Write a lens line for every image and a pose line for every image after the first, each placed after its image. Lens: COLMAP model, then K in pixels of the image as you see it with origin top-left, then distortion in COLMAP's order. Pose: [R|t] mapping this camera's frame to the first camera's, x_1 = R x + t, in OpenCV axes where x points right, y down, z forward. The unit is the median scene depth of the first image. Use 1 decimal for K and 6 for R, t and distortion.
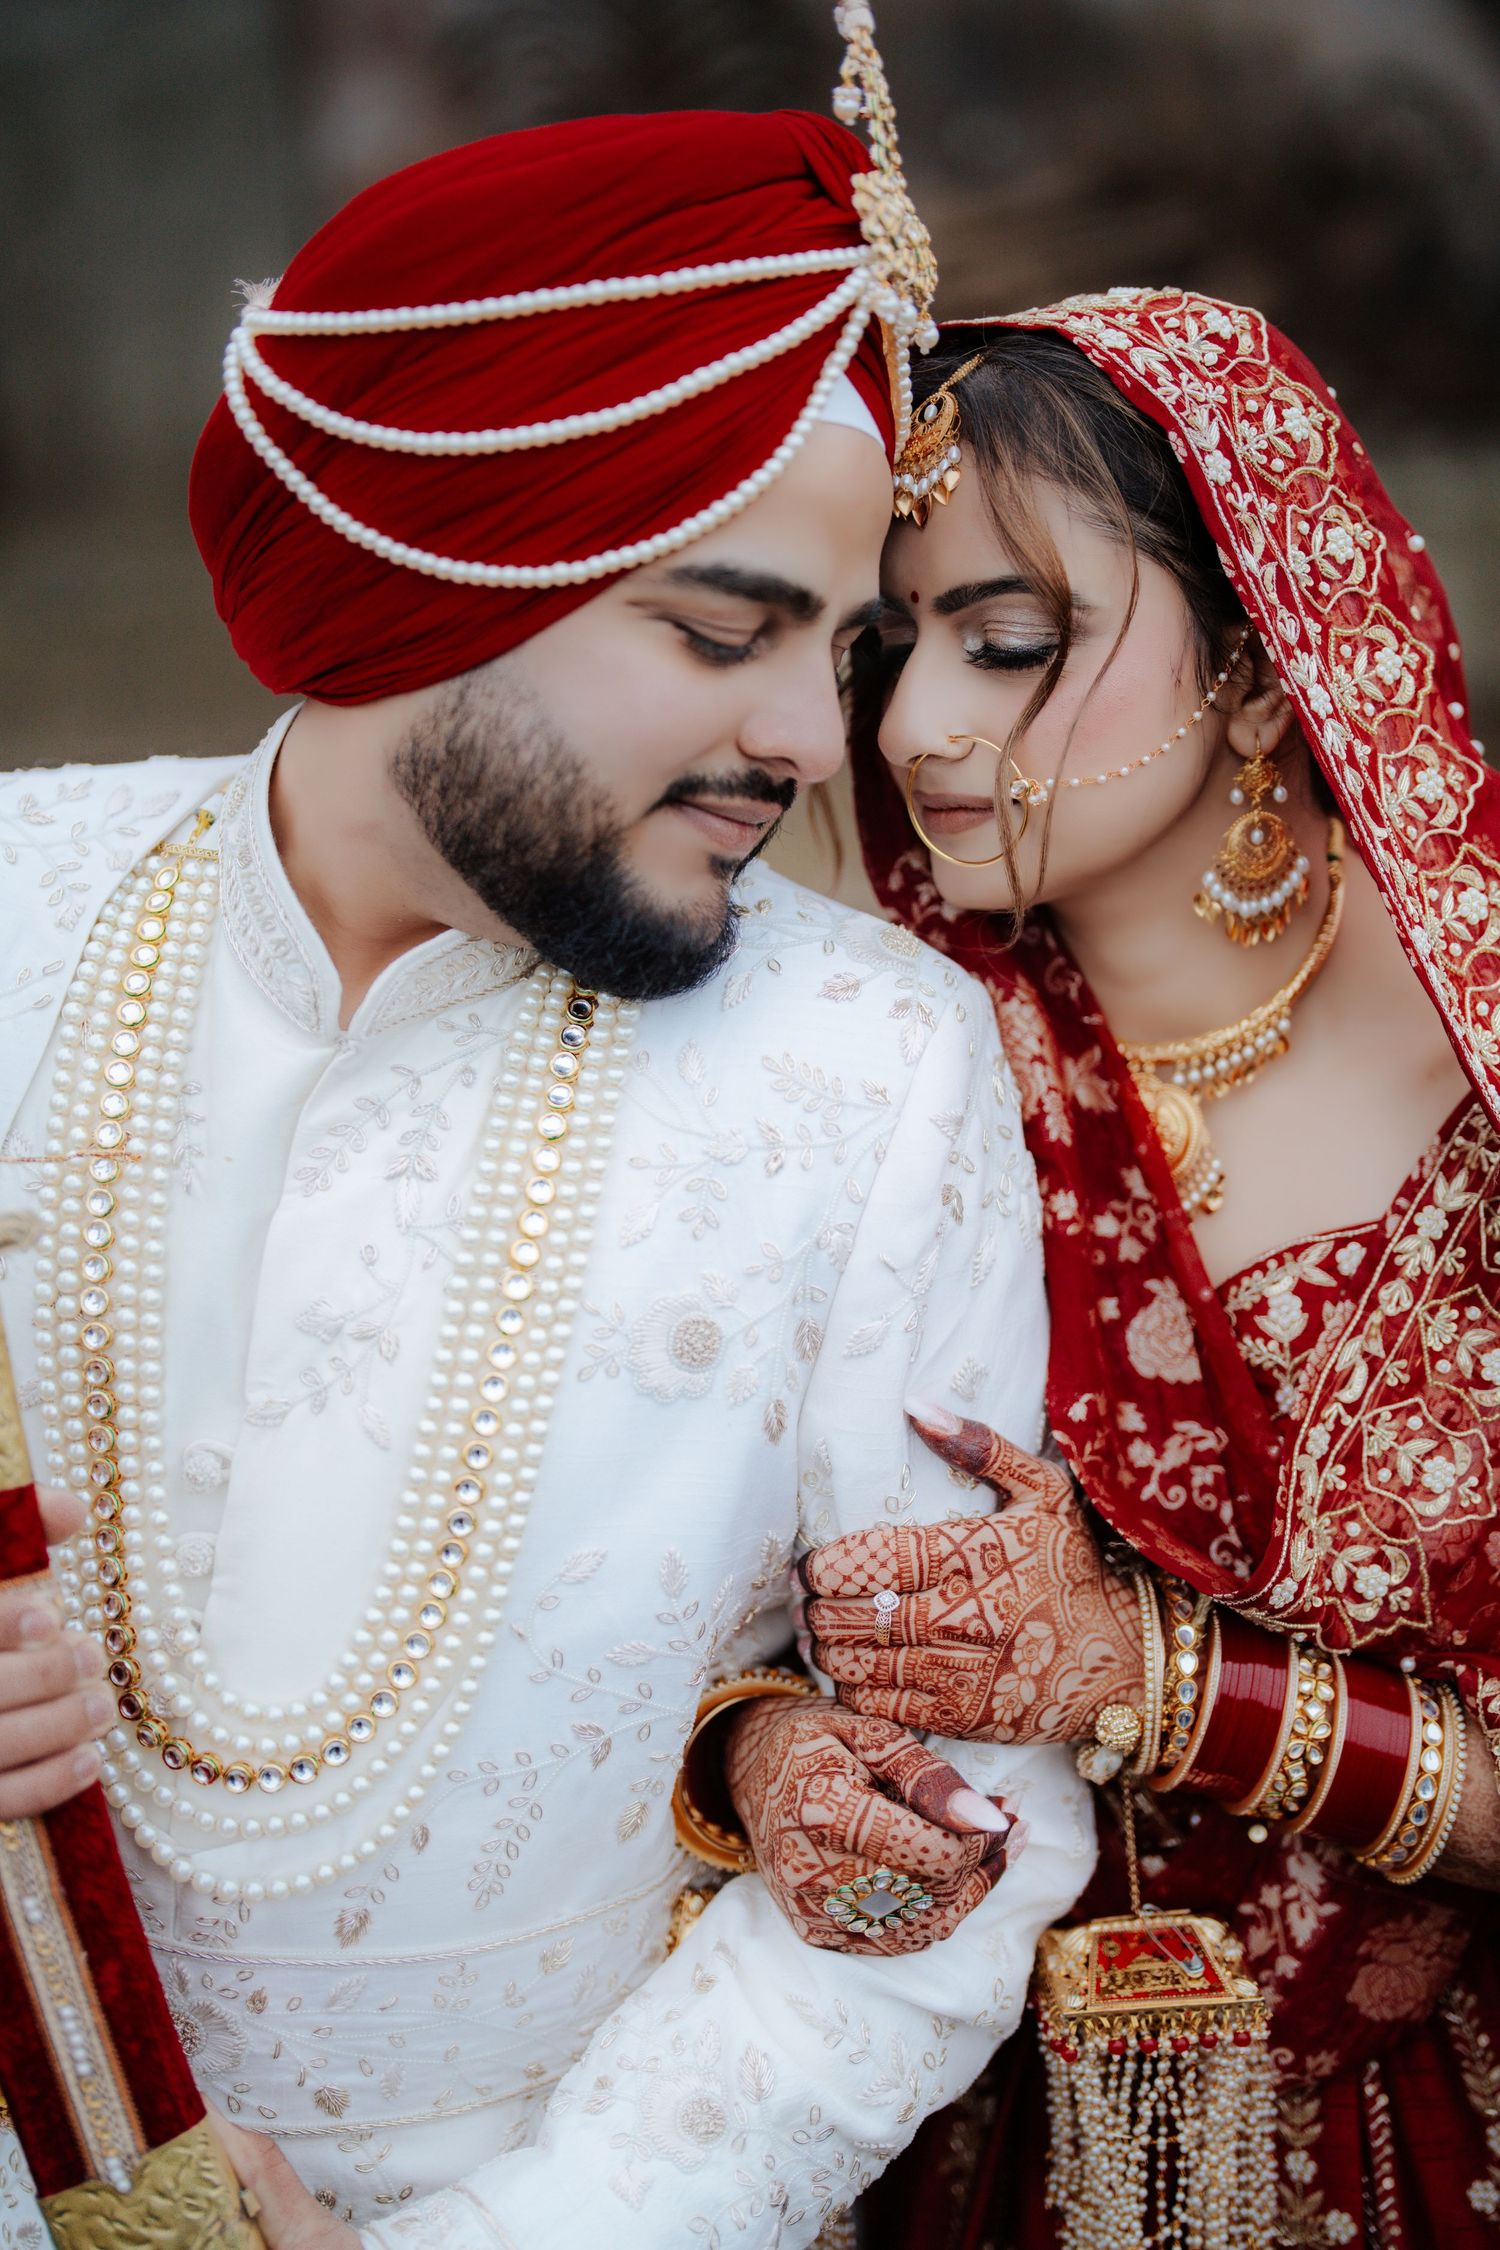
lens RADIAL K [[3262.0, 0, 750.0], [0, 3262.0, 1125.0], [0, 0, 1]] dist [-0.169782, 1.134634]
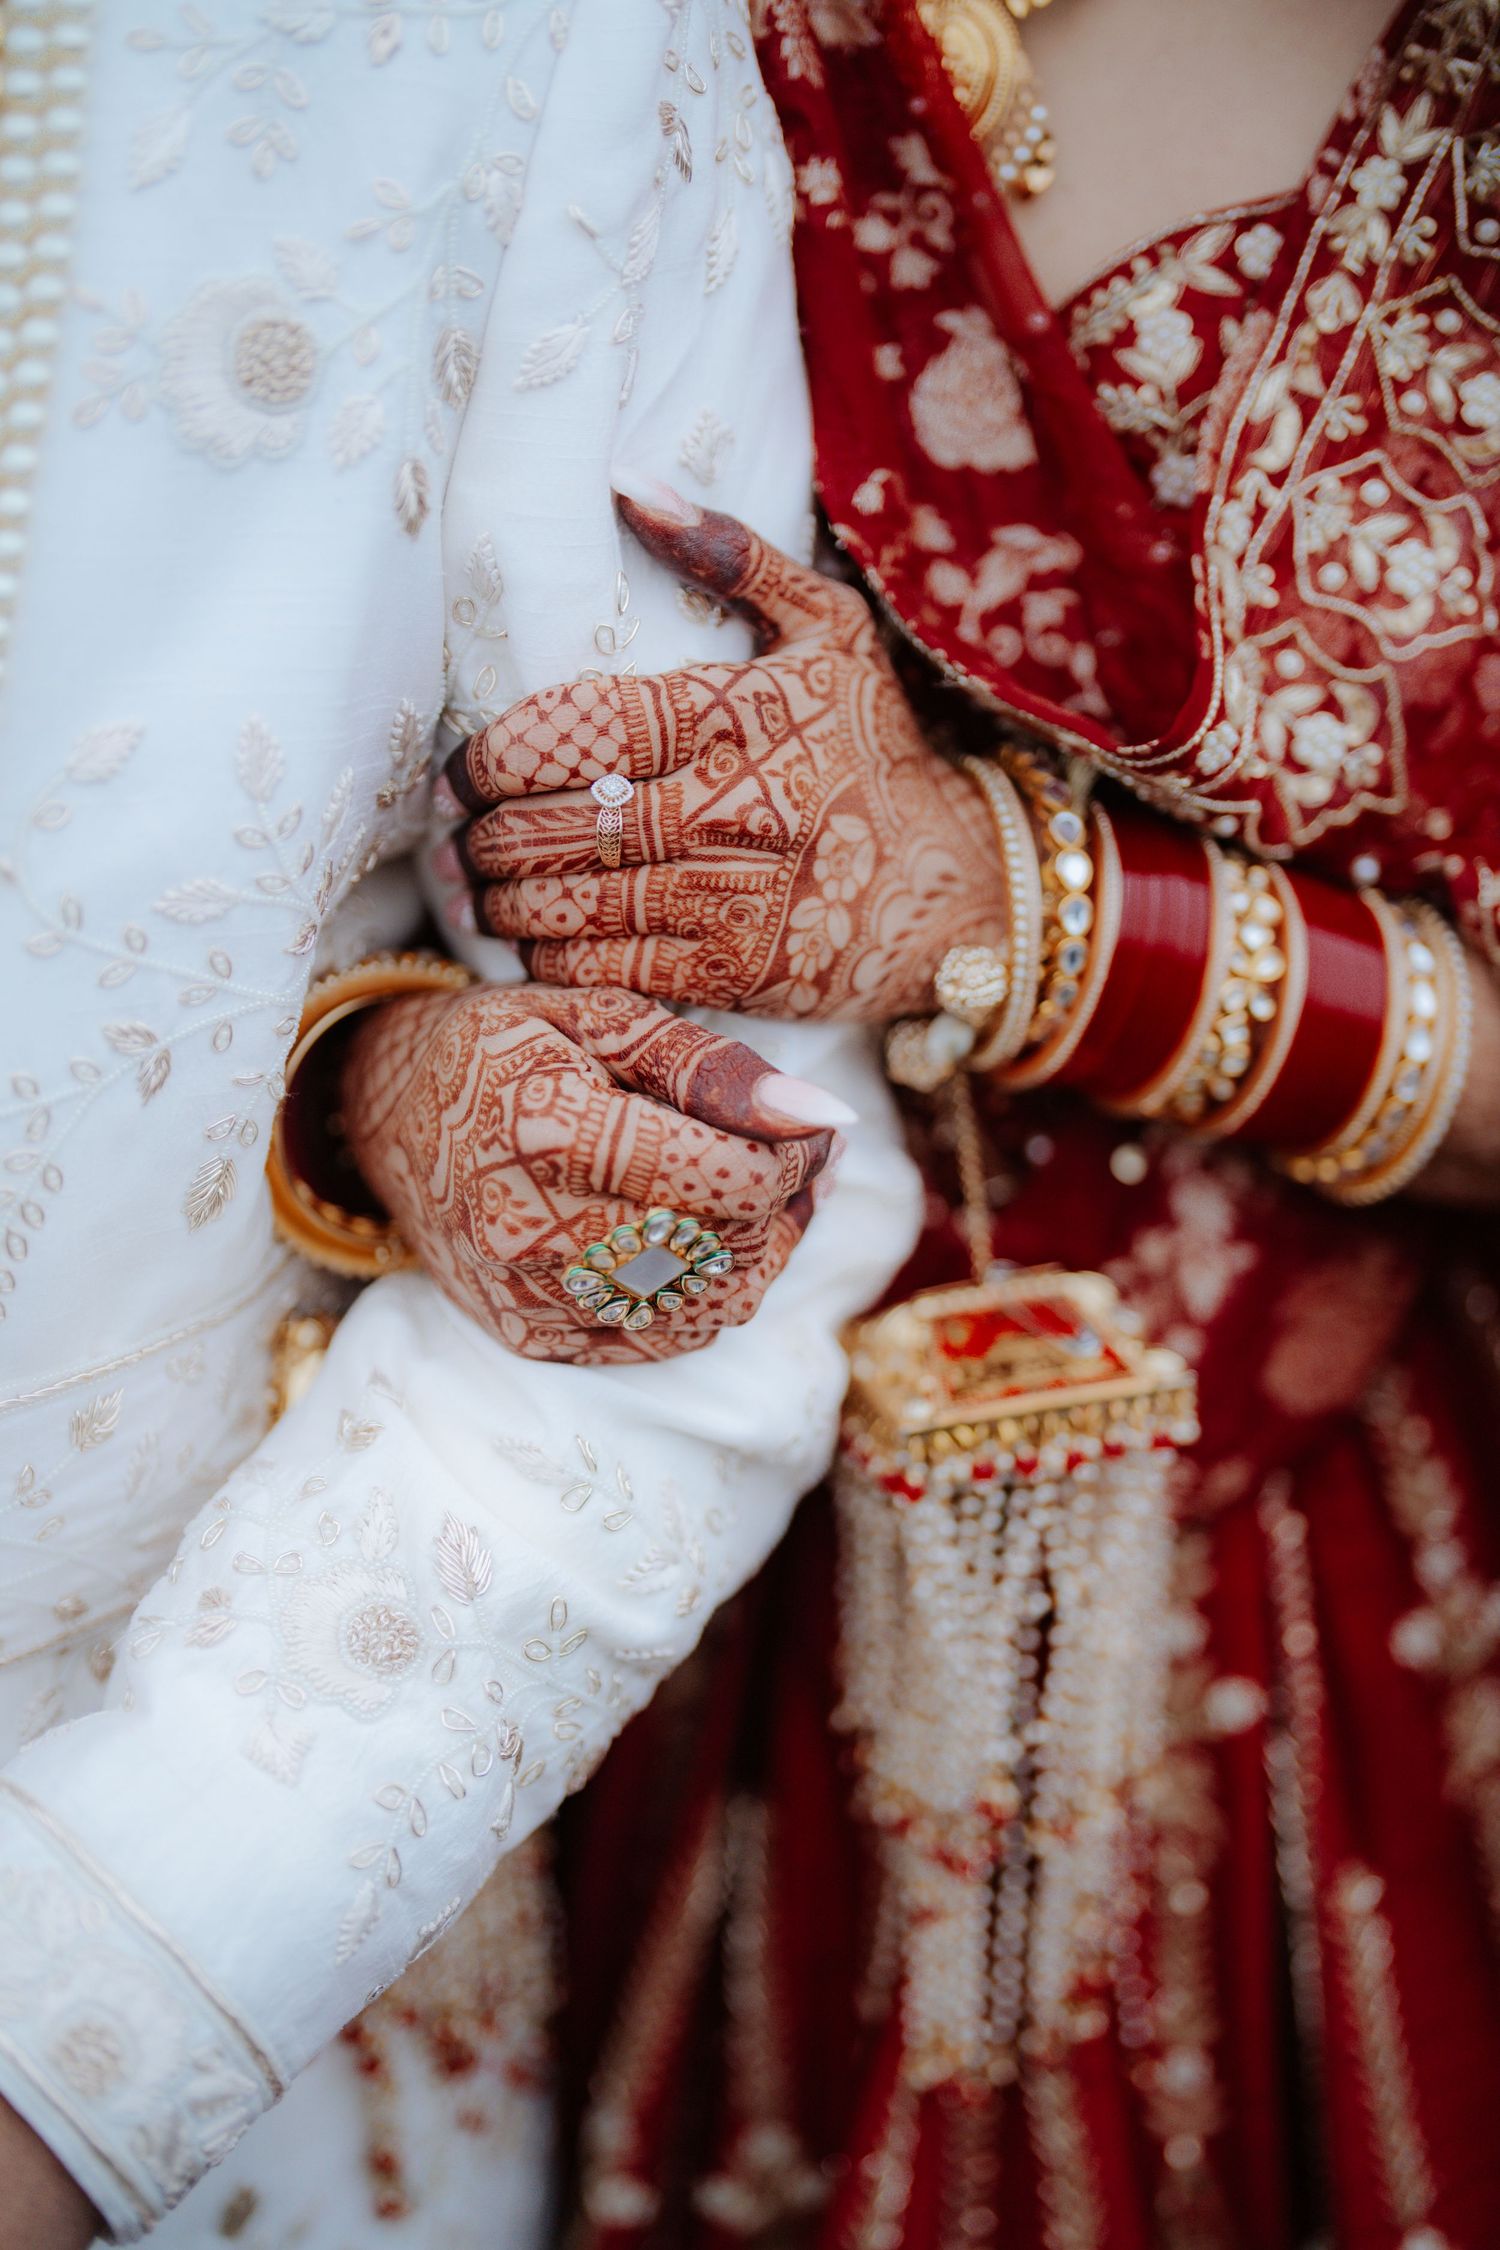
lens RADIAL K [[3119.9, 0, 742.3], [0, 3119.9, 1129.1], [0, 0, 1]] dist [-0.135177, 1.215077]
pose [[0.975868, -0.080398, 0.203019, -0.058750], [0.056963, 0.991288, 0.118753, 0.141044], [-0.210798, -0.104323, 0.971947, 0.414030]]
